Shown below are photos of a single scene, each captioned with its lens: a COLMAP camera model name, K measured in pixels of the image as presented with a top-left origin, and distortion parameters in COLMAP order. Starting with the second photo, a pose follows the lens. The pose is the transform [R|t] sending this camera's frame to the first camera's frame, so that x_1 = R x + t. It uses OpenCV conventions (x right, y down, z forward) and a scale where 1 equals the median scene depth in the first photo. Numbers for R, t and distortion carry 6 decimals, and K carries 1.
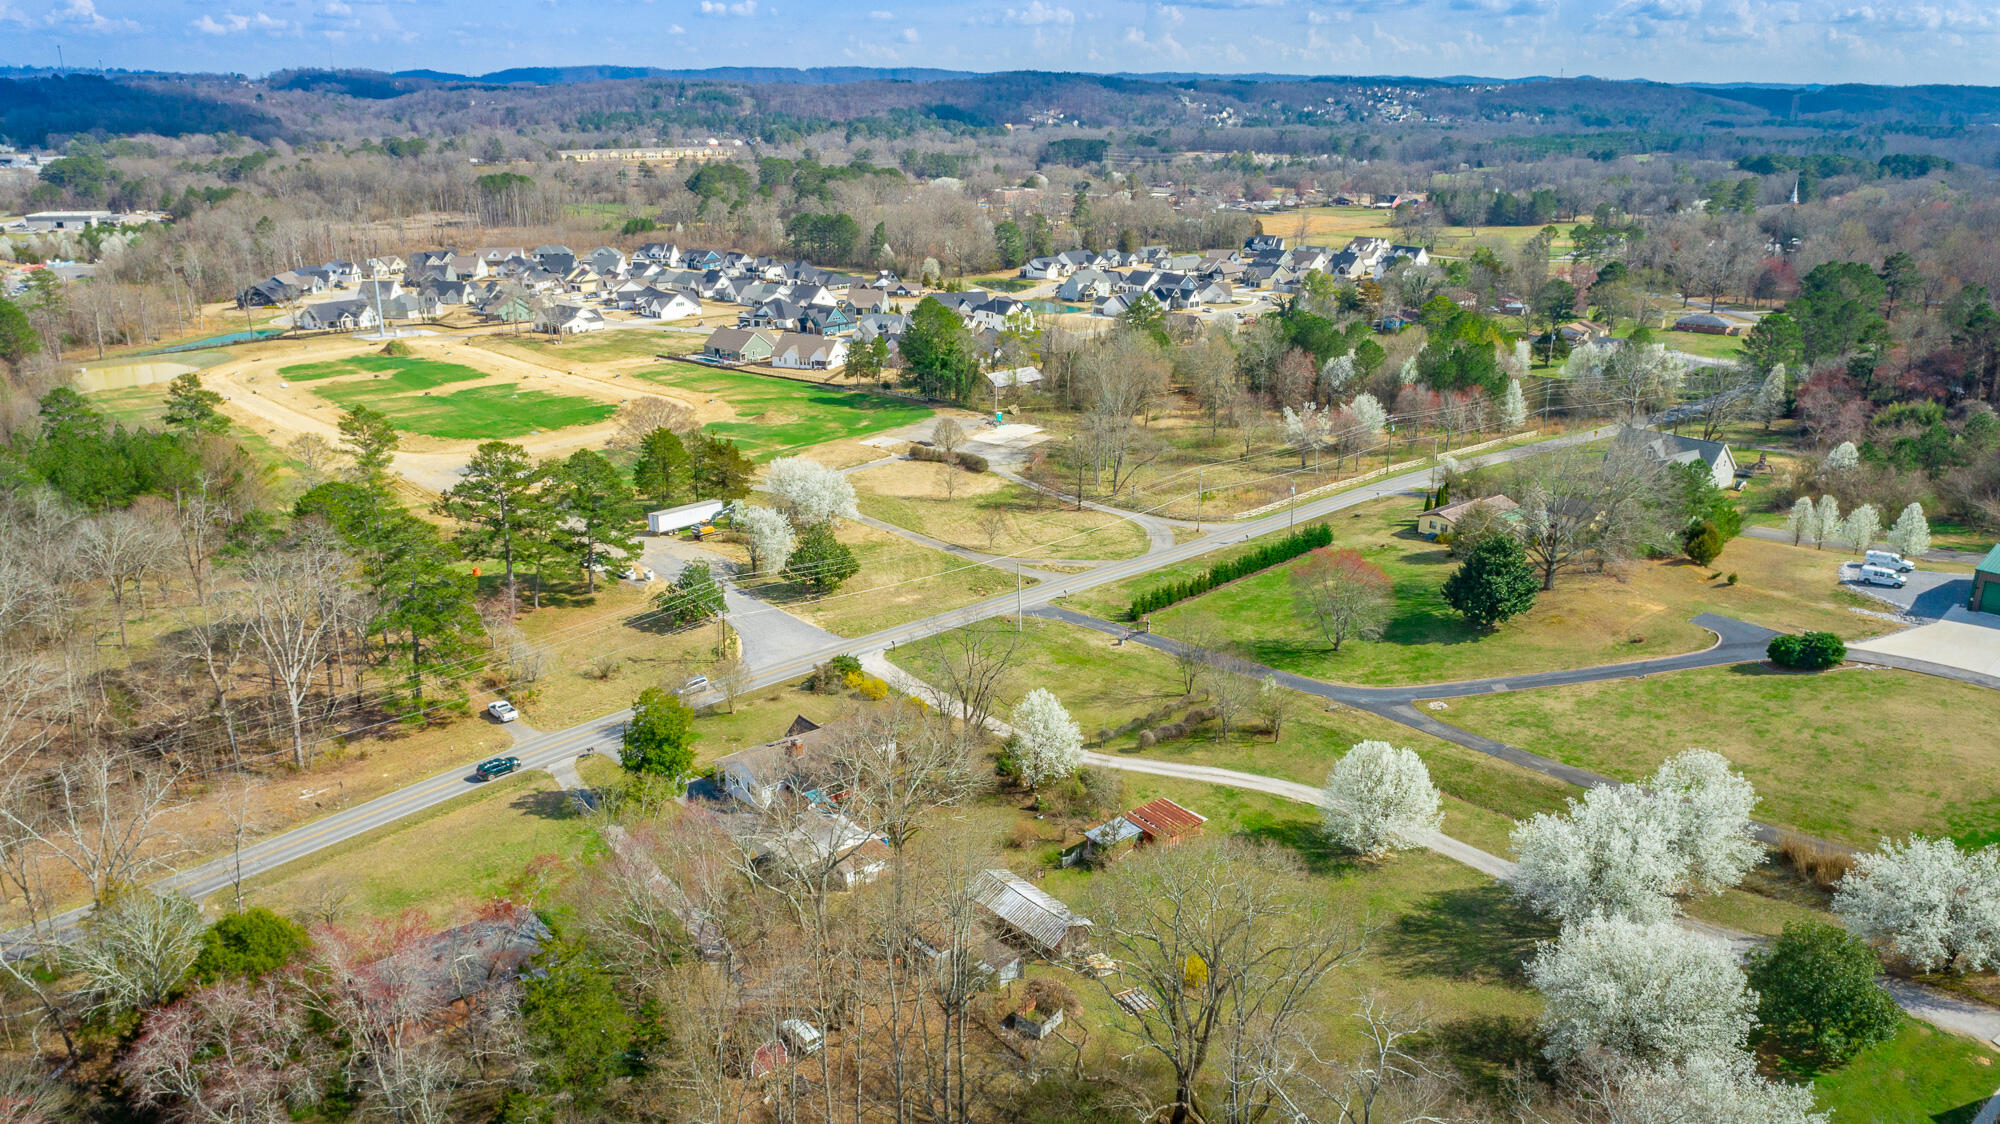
lens RADIAL K [[1418.8, 0, 1000.0], [0, 1418.8, 562.0], [0, 0, 1]] dist [-0.007277, 0.004297]
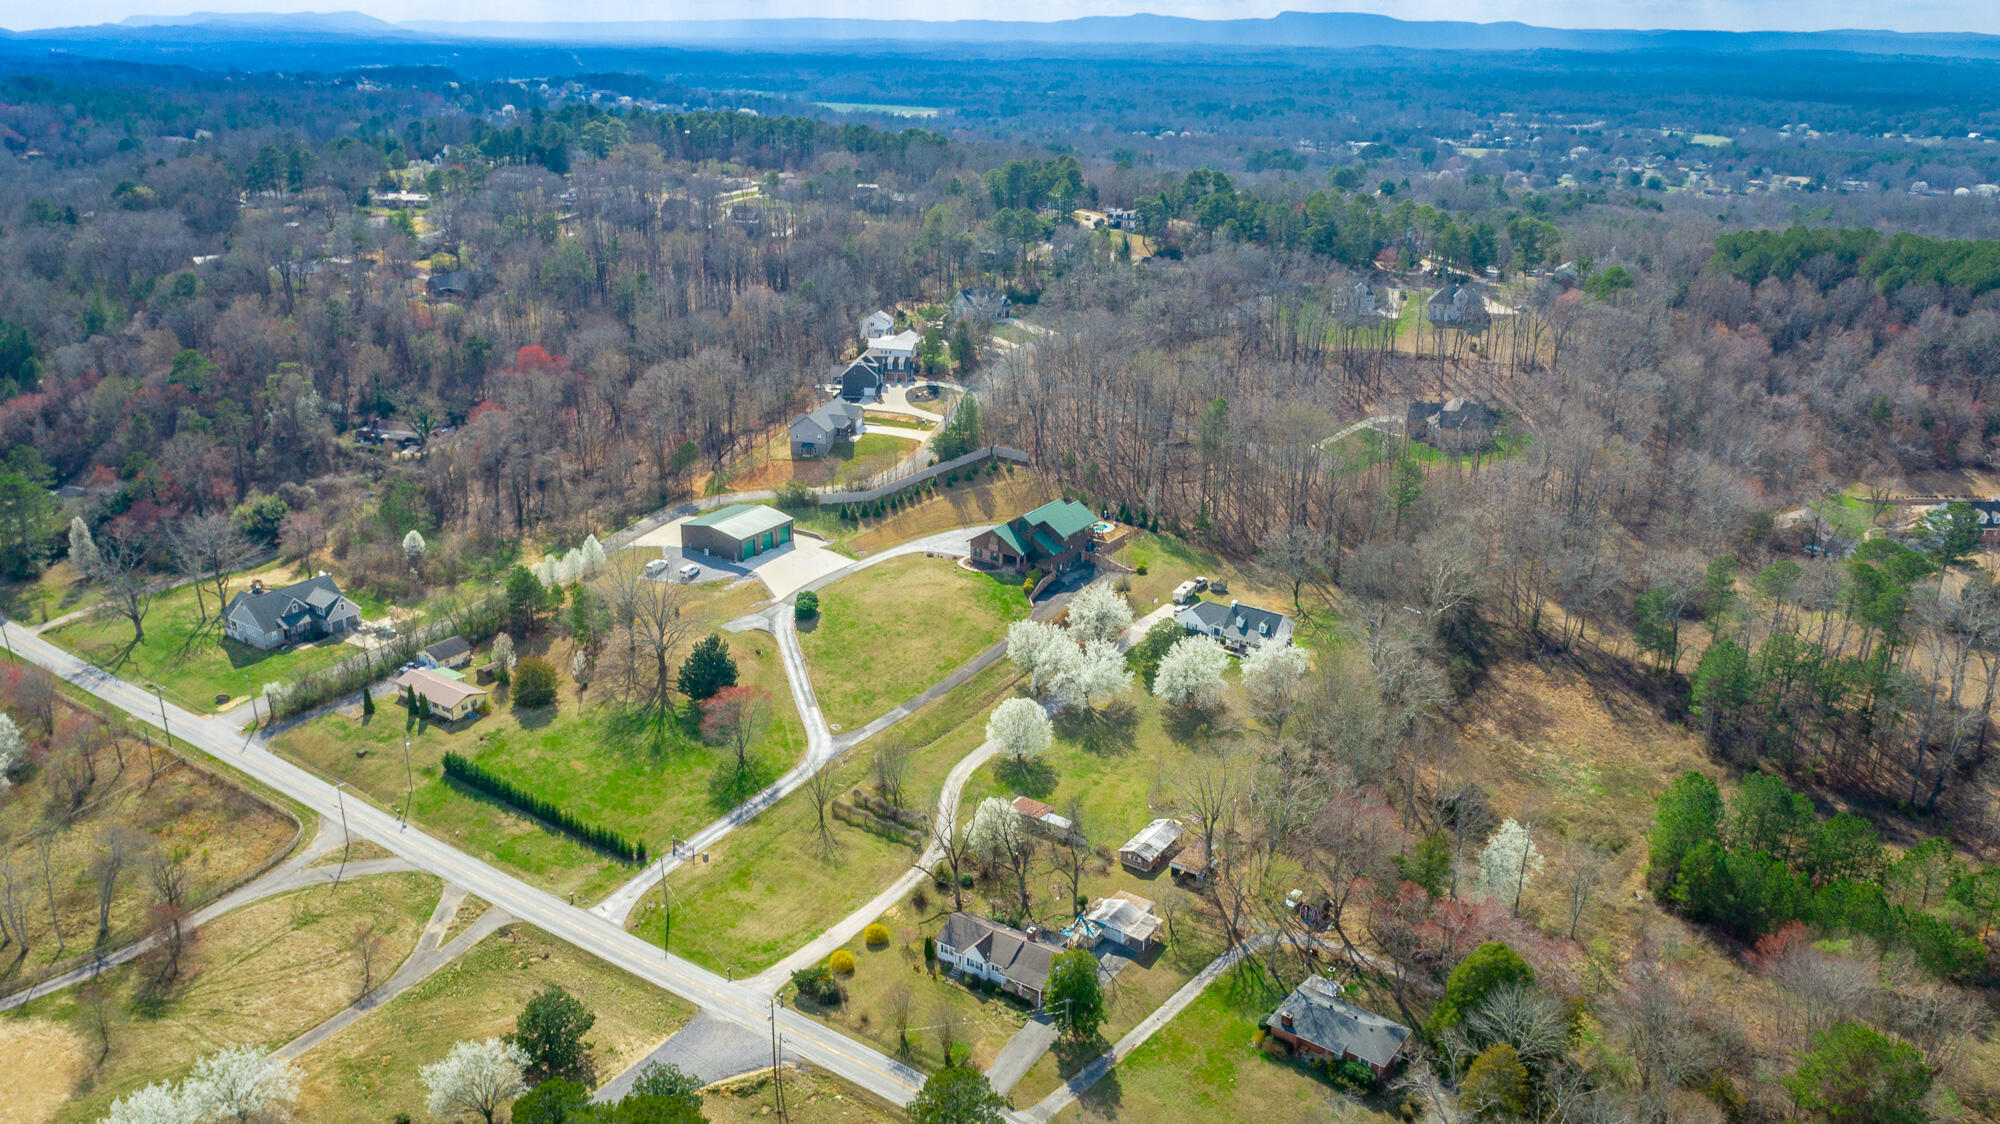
lens RADIAL K [[1475.2, 0, 1000.0], [0, 1475.2, 562.0], [0, 0, 1]] dist [-0.008919, 0.001422]
pose [[-0.258111, -0.340424, 0.904152, -0.574259], [0.295531, 0.863182, 0.409364, -0.335221], [-0.919804, 0.372867, -0.122191, 0.492639]]
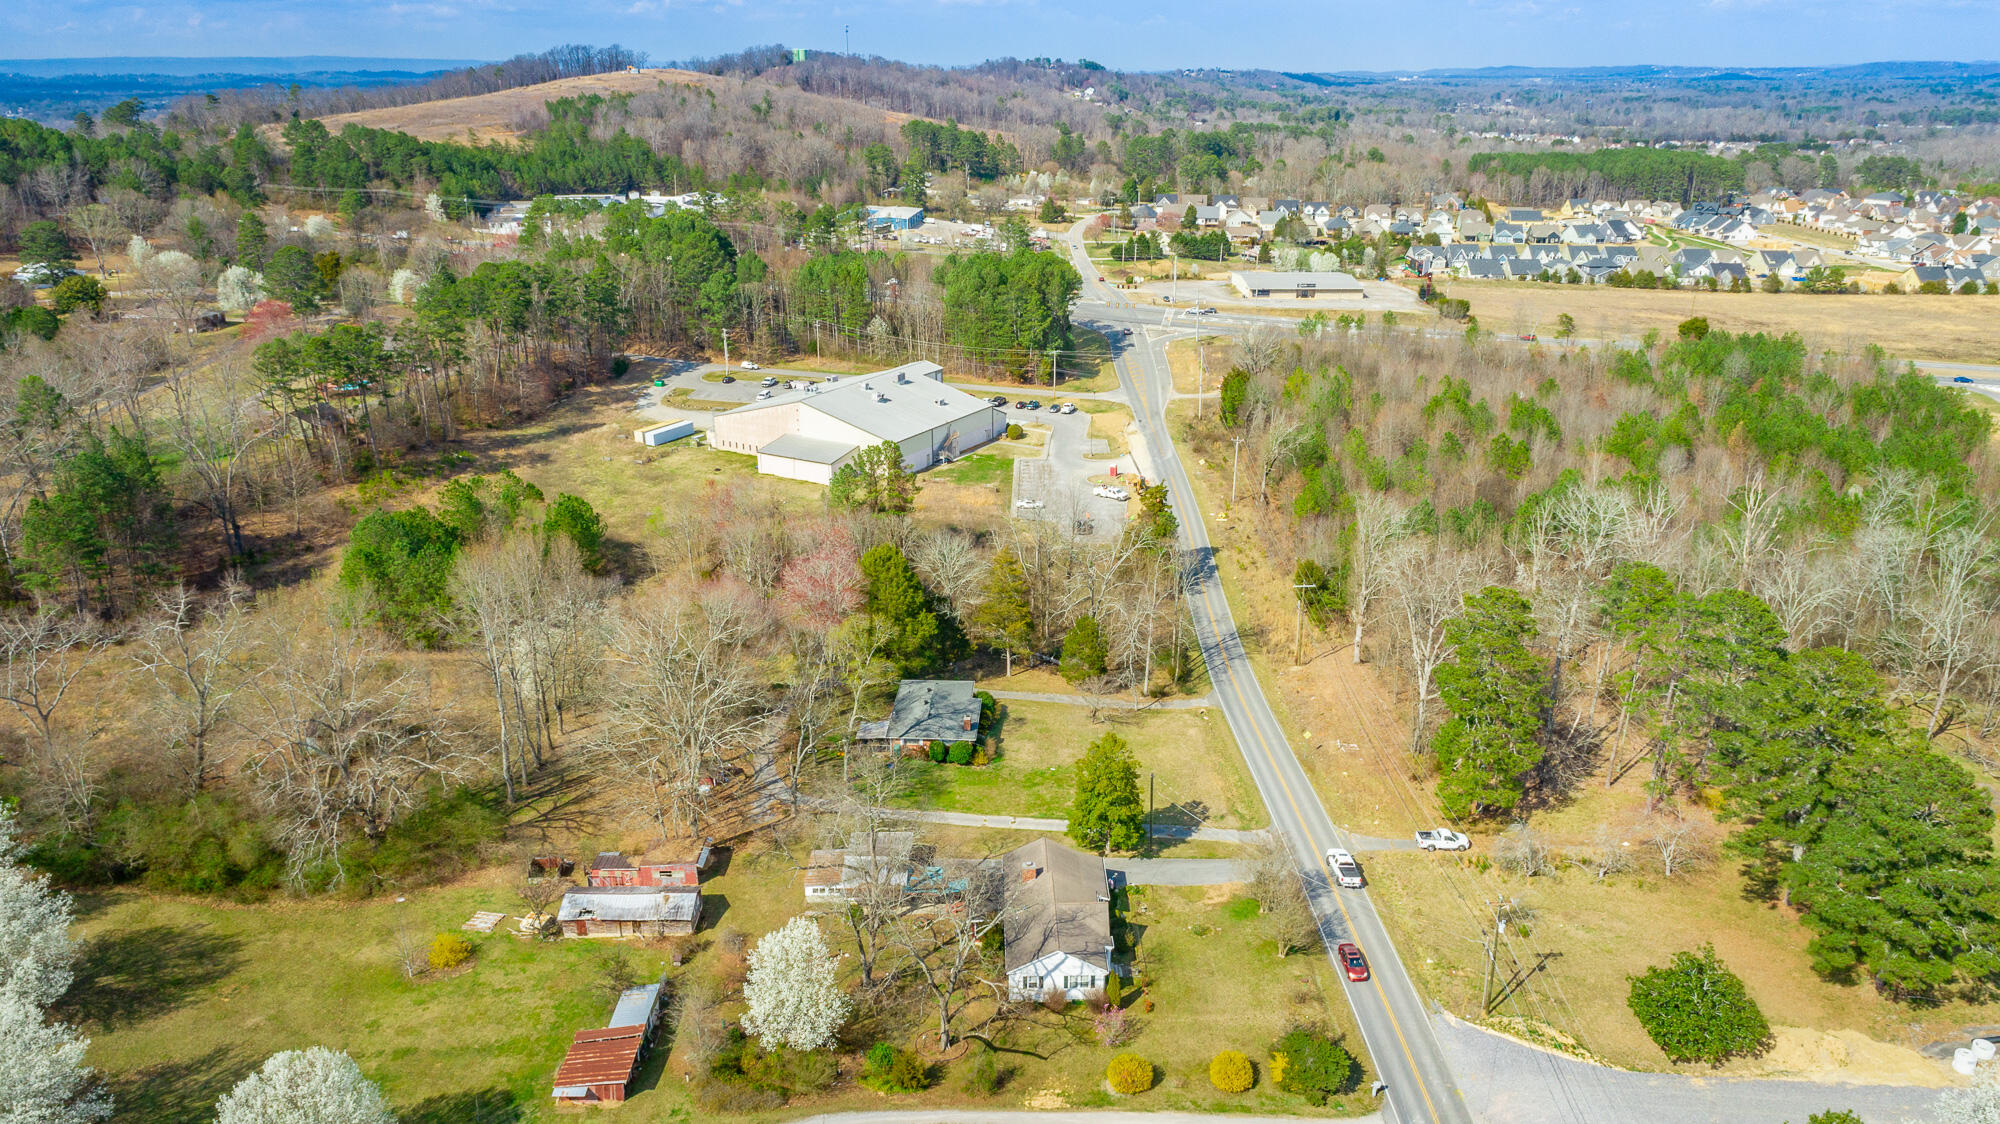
lens RADIAL K [[1392.5, 0, 1012.9], [0, 1392.5, 559.6], [0, 0, 1]] dist [-0.004226, 0.002431]
pose [[-0.646677, 0.253243, -0.719498, 0.191640], [-0.242609, 0.826002, 0.508784, -0.205259], [0.723153, 0.503576, -0.472717, 0.597906]]
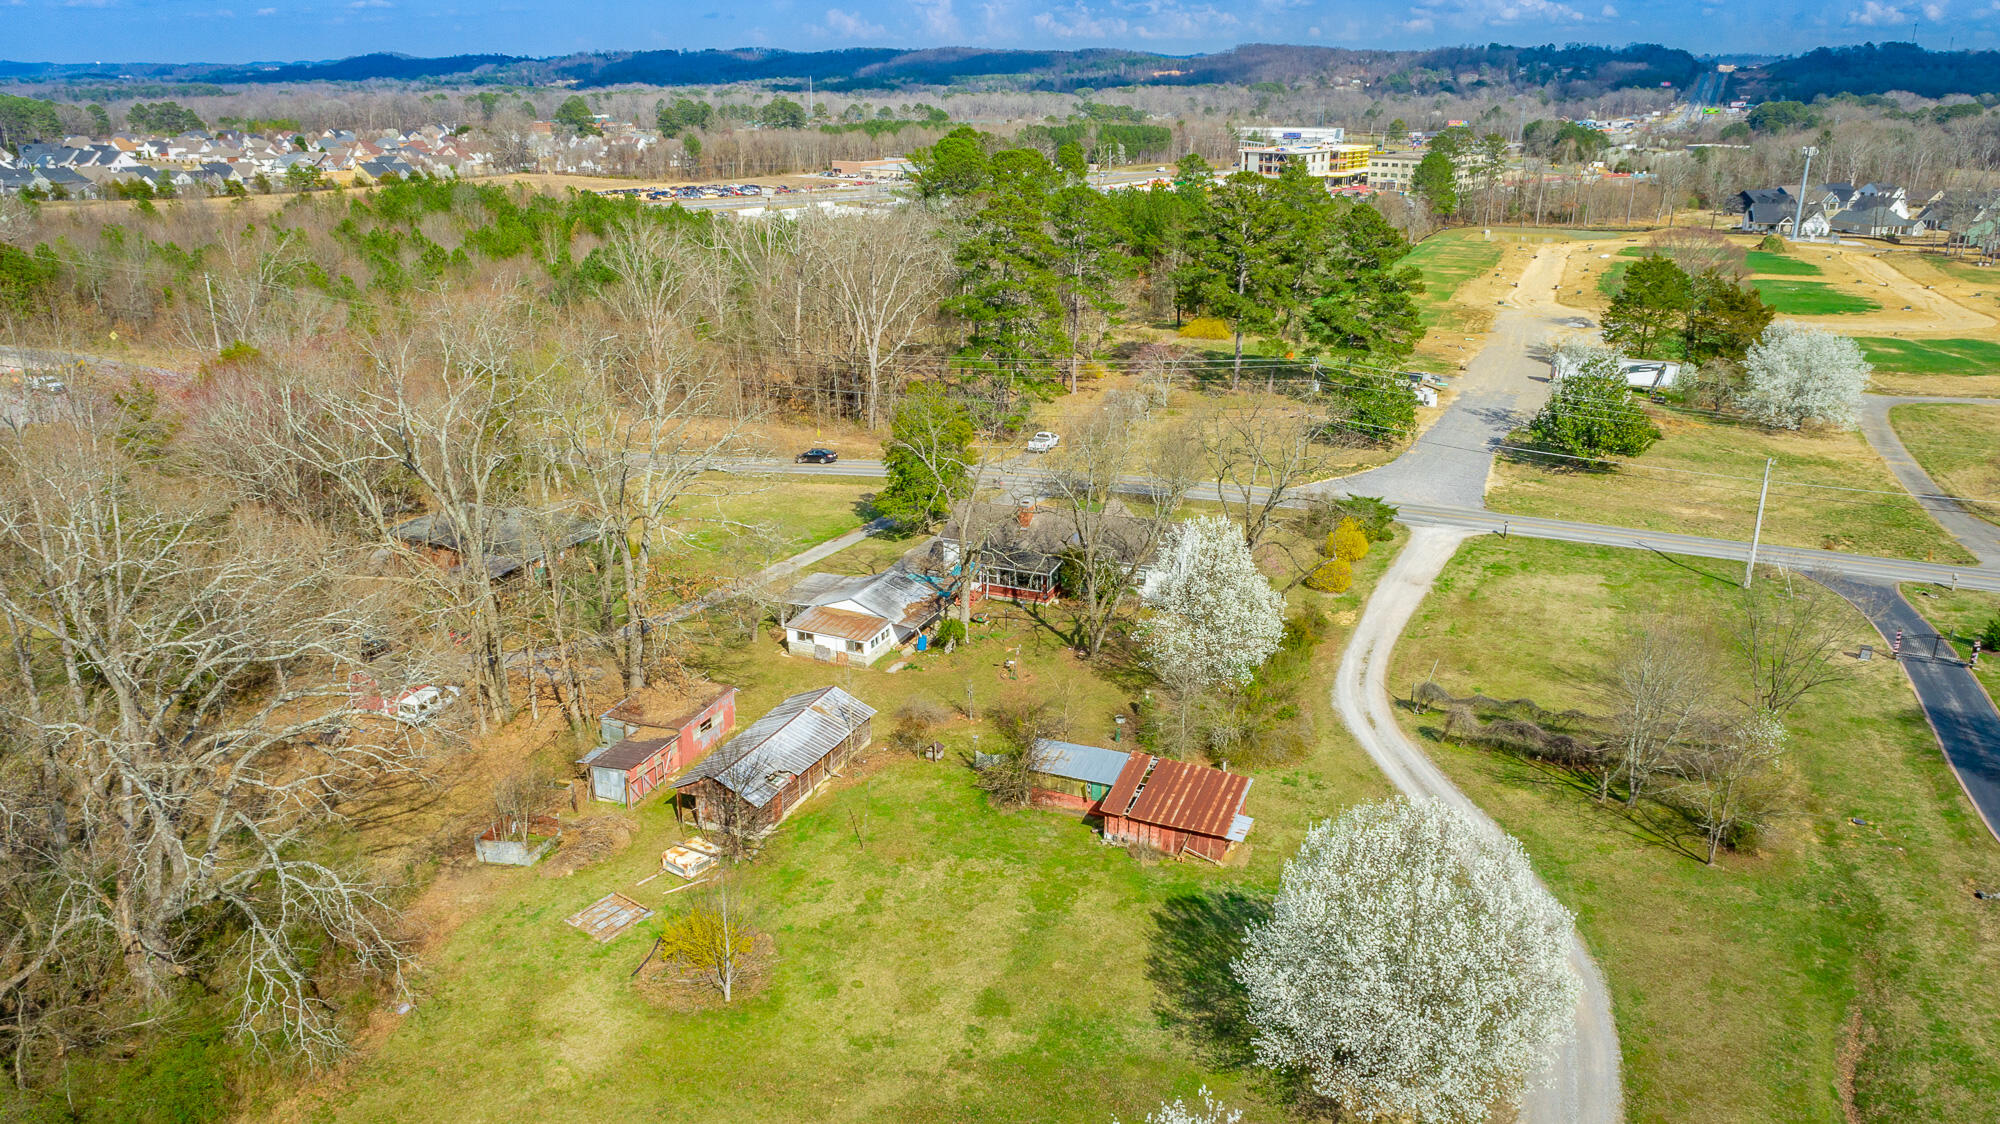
lens RADIAL K [[1418.8, 0, 1000.0], [0, 1418.8, 562.0], [0, 0, 1]] dist [-0.007277, 0.004297]
pose [[0.440508, 0.293605, -0.848380, 0.209960], [-0.284250, 0.942003, 0.178413, 0.014579], [0.851560, 0.162560, 0.498417, 0.297863]]
